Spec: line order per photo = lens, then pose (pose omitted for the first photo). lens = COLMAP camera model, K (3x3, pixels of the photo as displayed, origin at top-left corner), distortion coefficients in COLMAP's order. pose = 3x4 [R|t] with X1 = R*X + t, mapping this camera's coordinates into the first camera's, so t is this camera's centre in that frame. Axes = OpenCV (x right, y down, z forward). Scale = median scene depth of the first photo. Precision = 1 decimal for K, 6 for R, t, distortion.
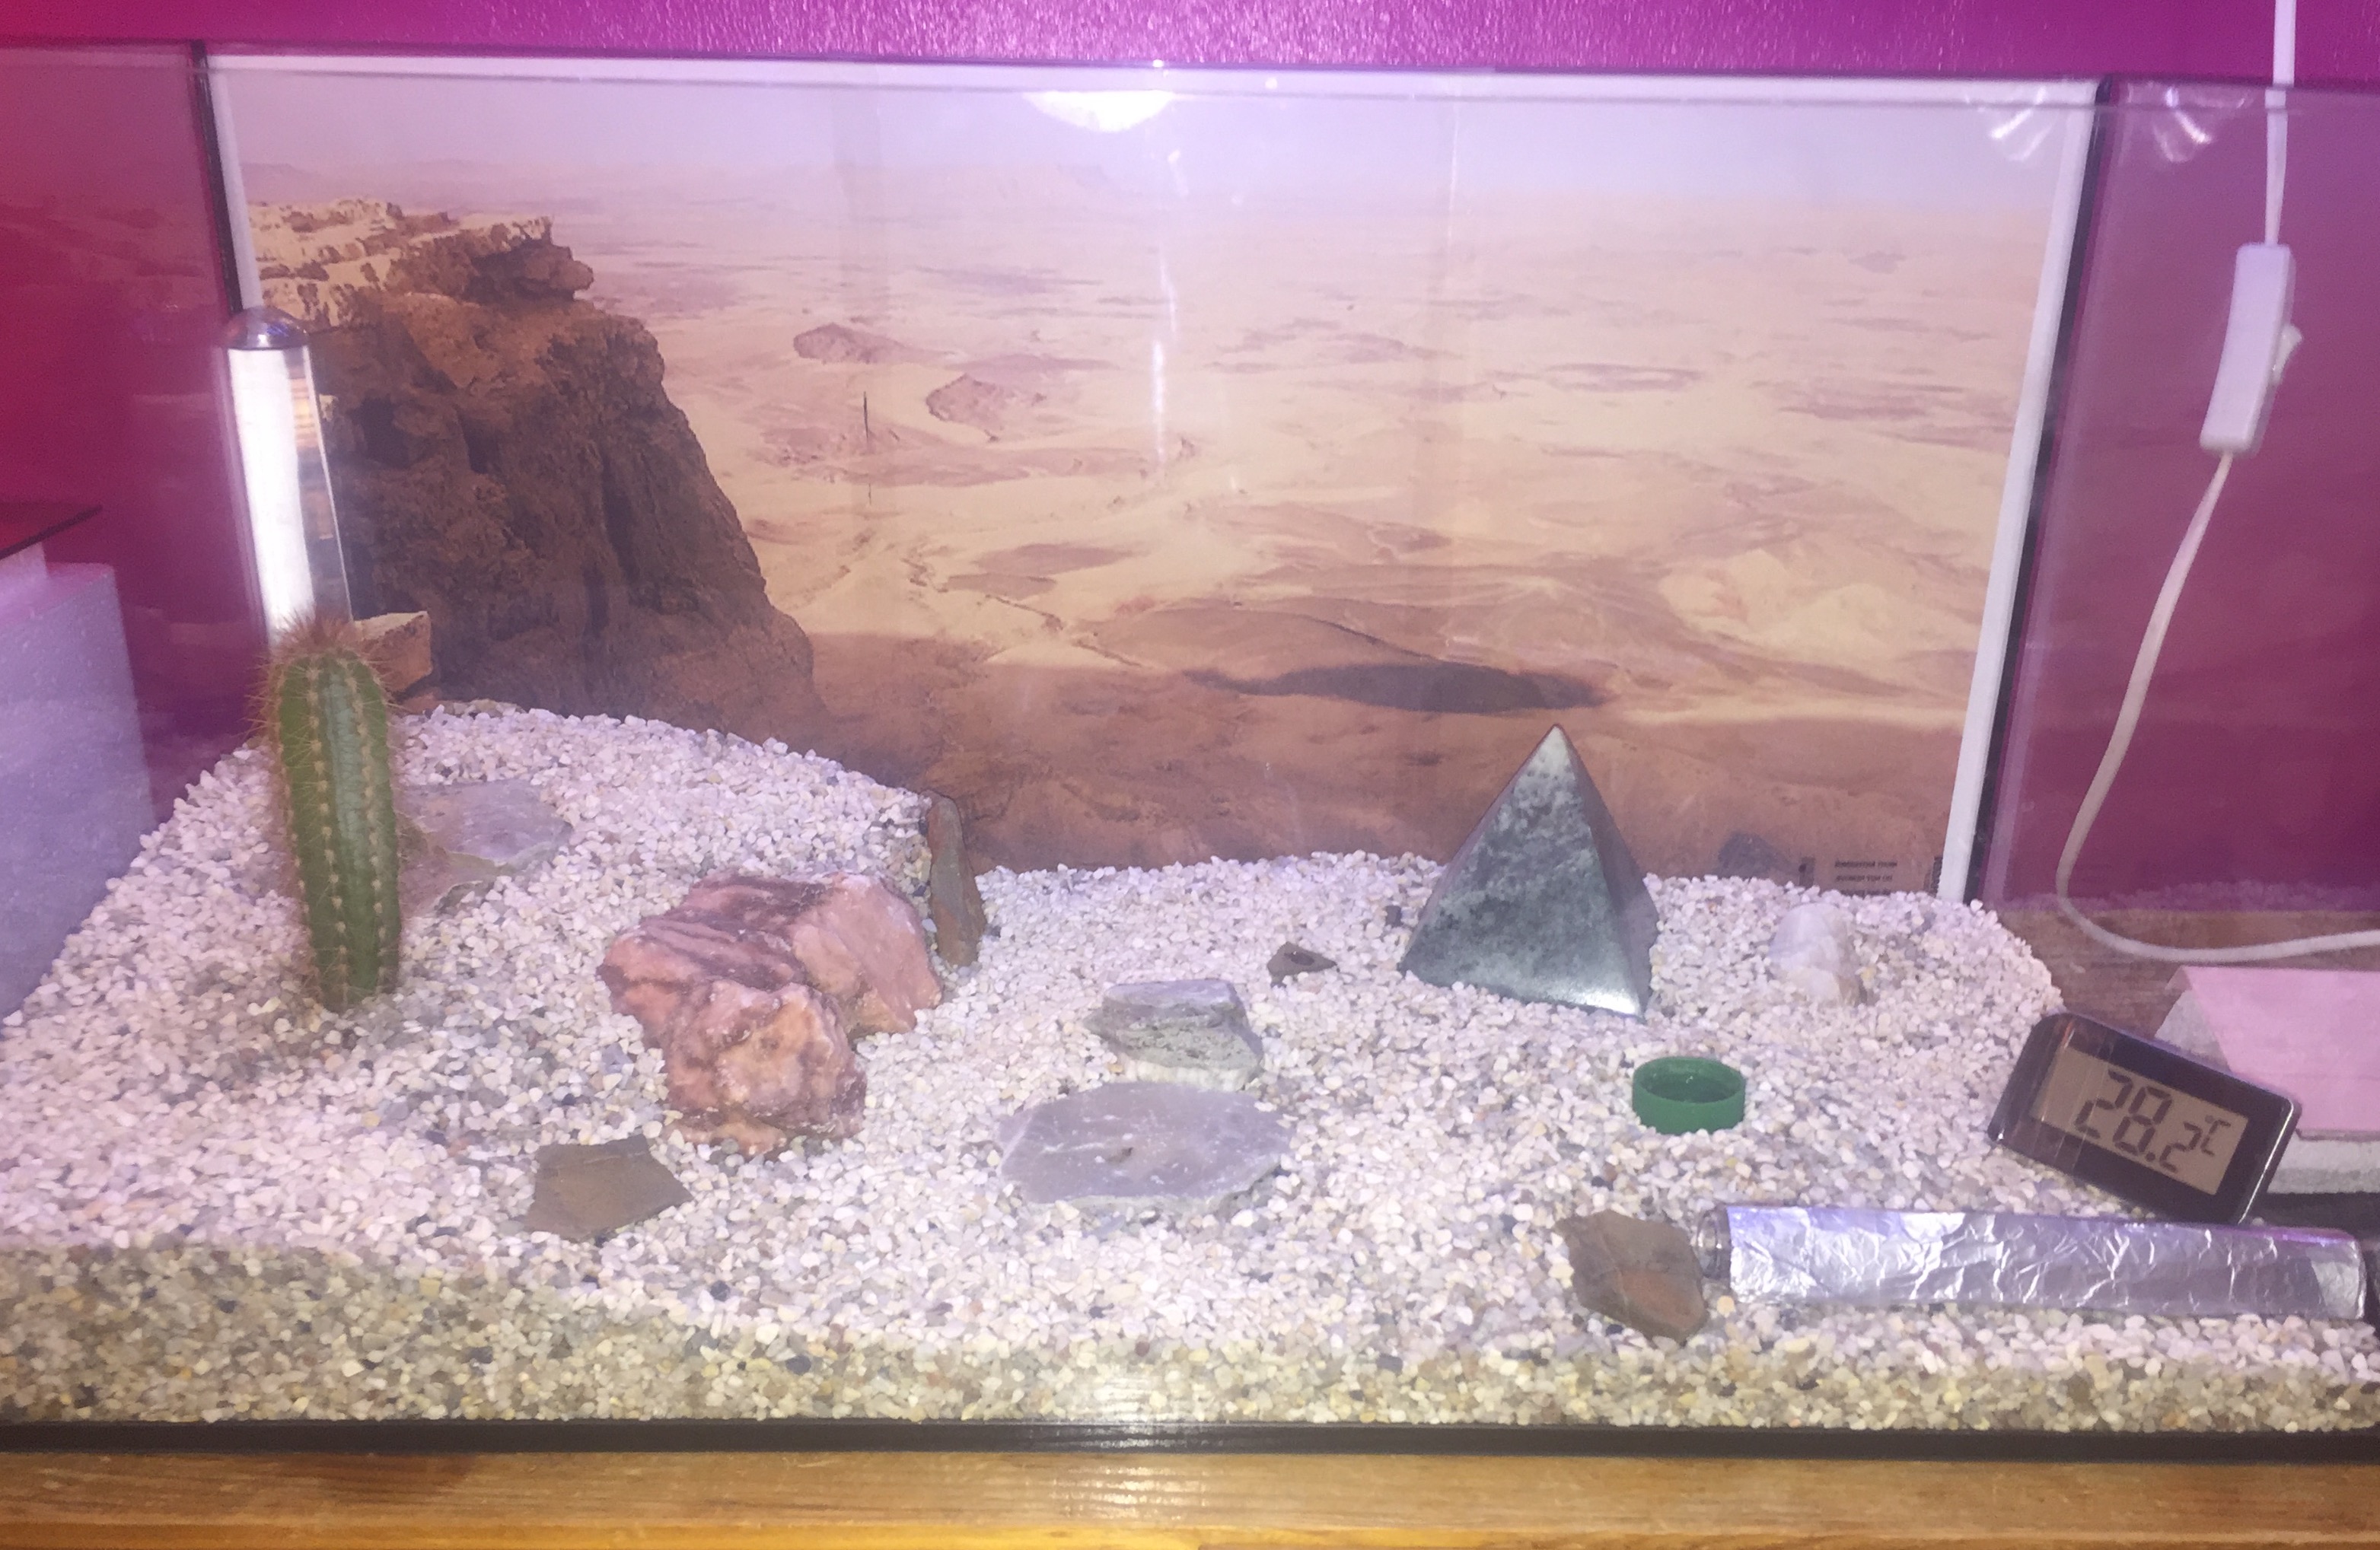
lens RADIAL K [[1926.5, 0, 1194.5], [0, 1926.5, 782.6], [0, 0, 1]] dist [0.056099, -0.035296]
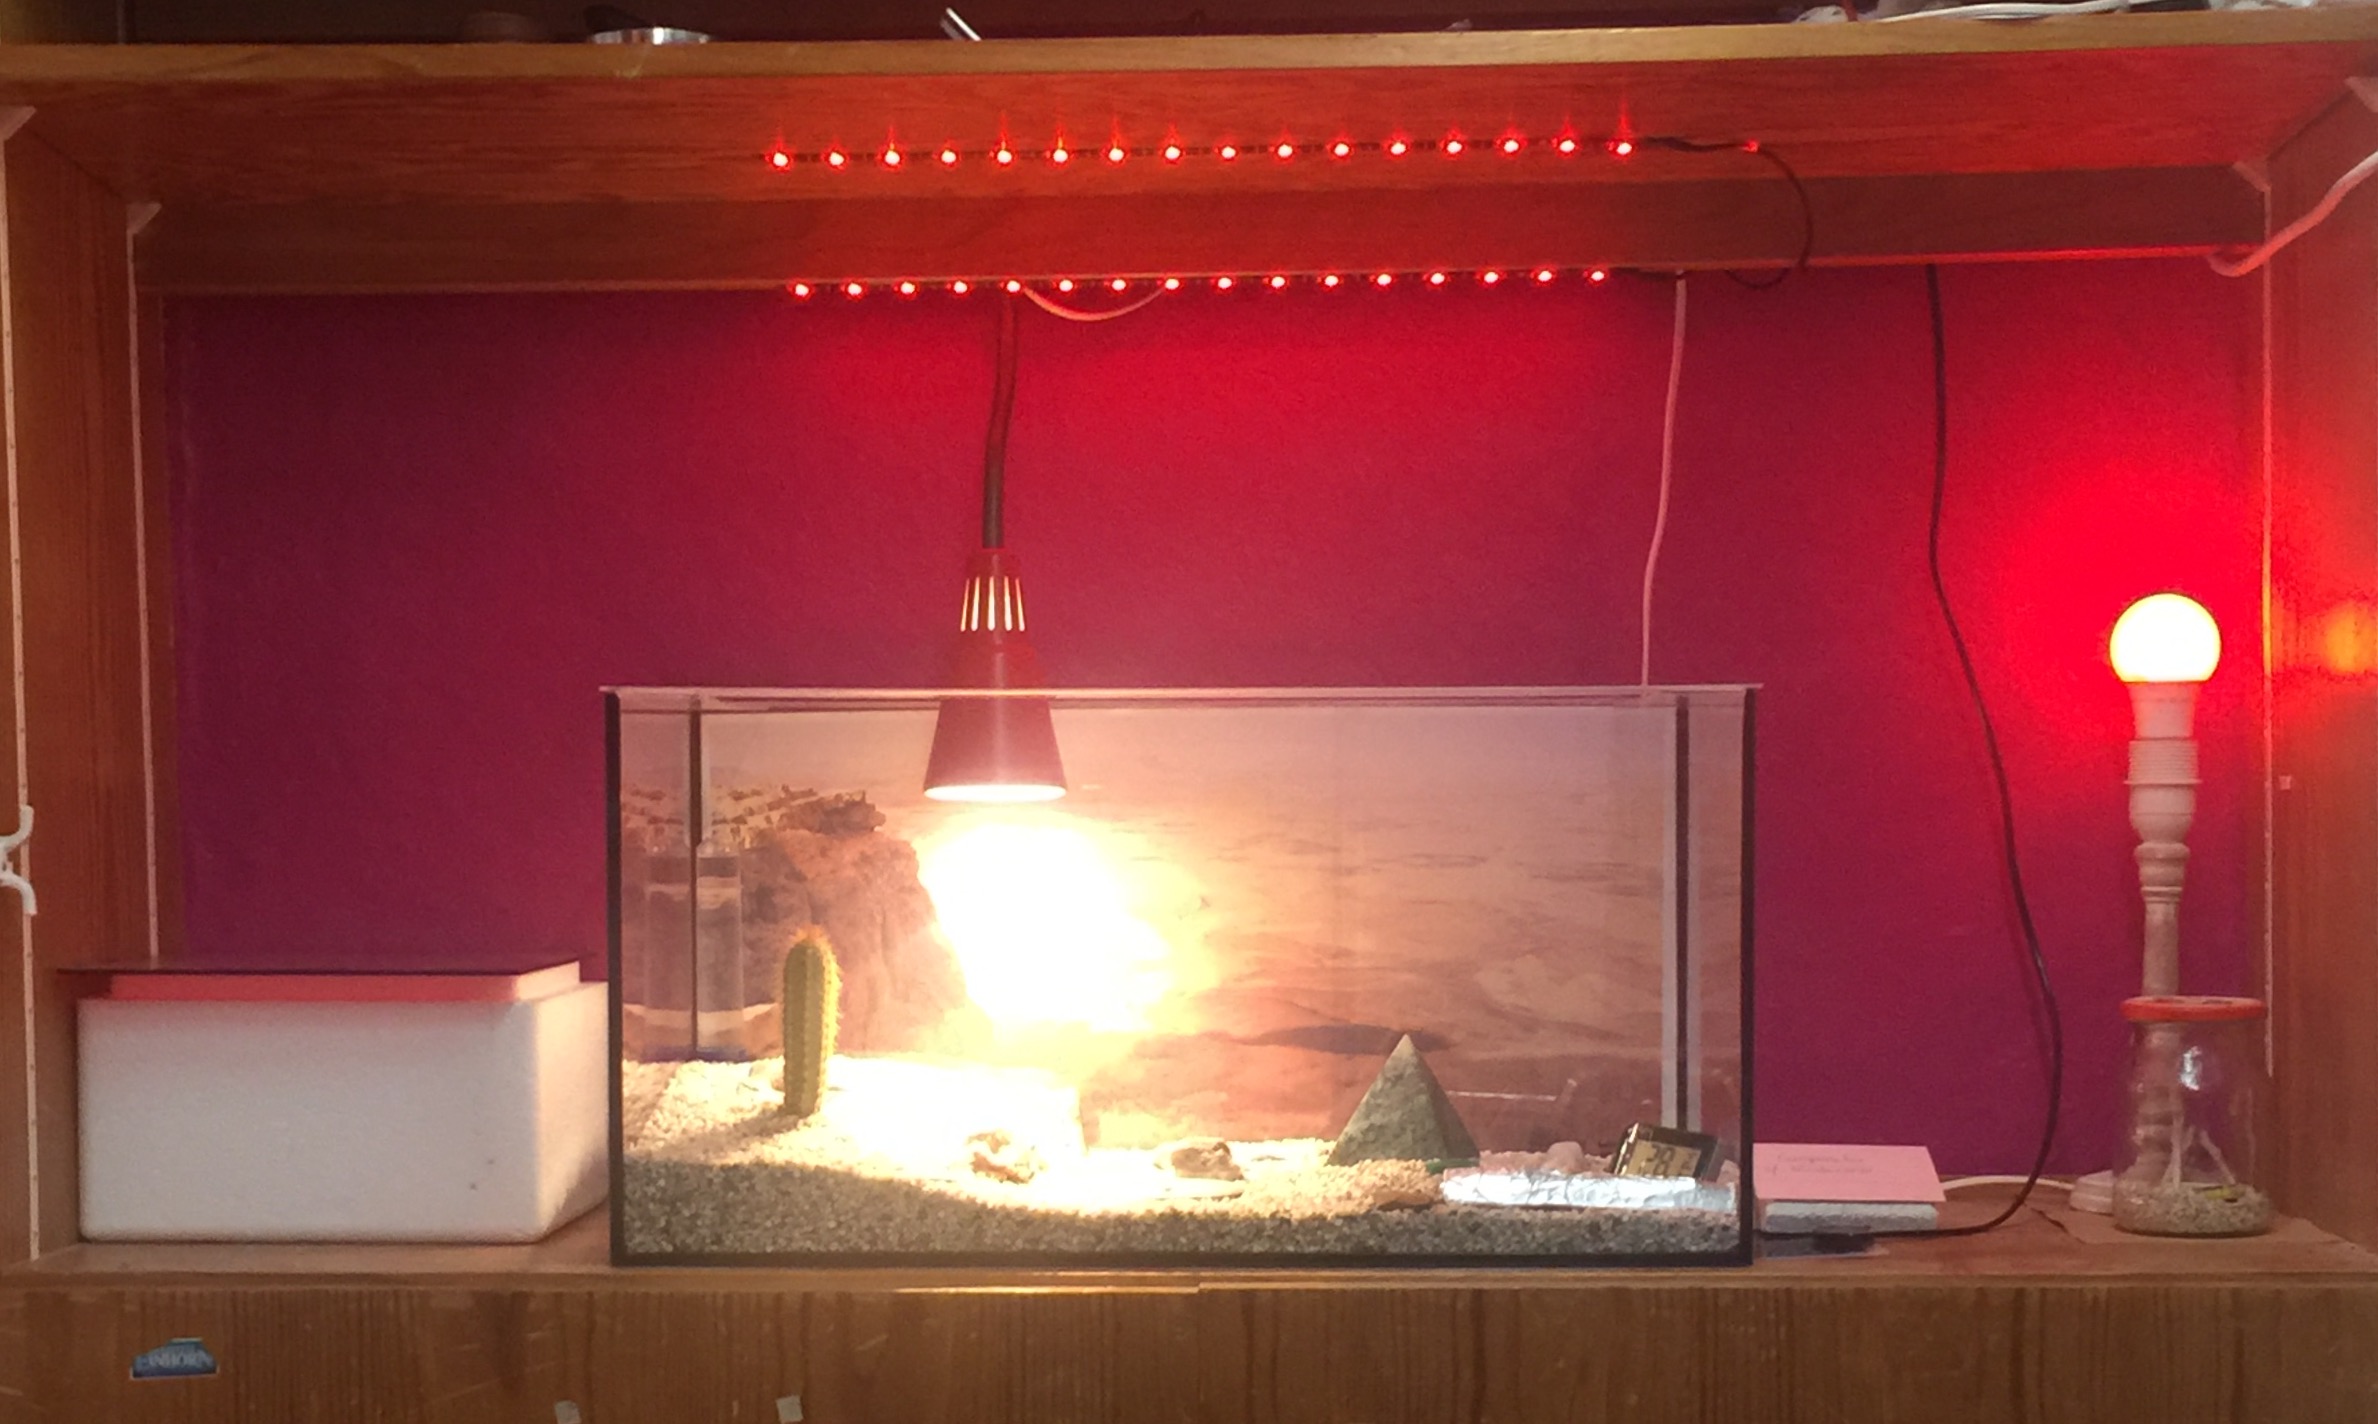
lens RADIAL K [[3594.6, 0, 1176.4], [0, 3594.6, 716.8], [0, 0, 1]] dist [0.034841, 0.000000]
pose [[0.999004, -0.021694, -0.038997, 0.109550], [0.004936, 0.922235, -0.386599, 1.009882], [0.044351, 0.386022, 0.921423, -2.263832]]
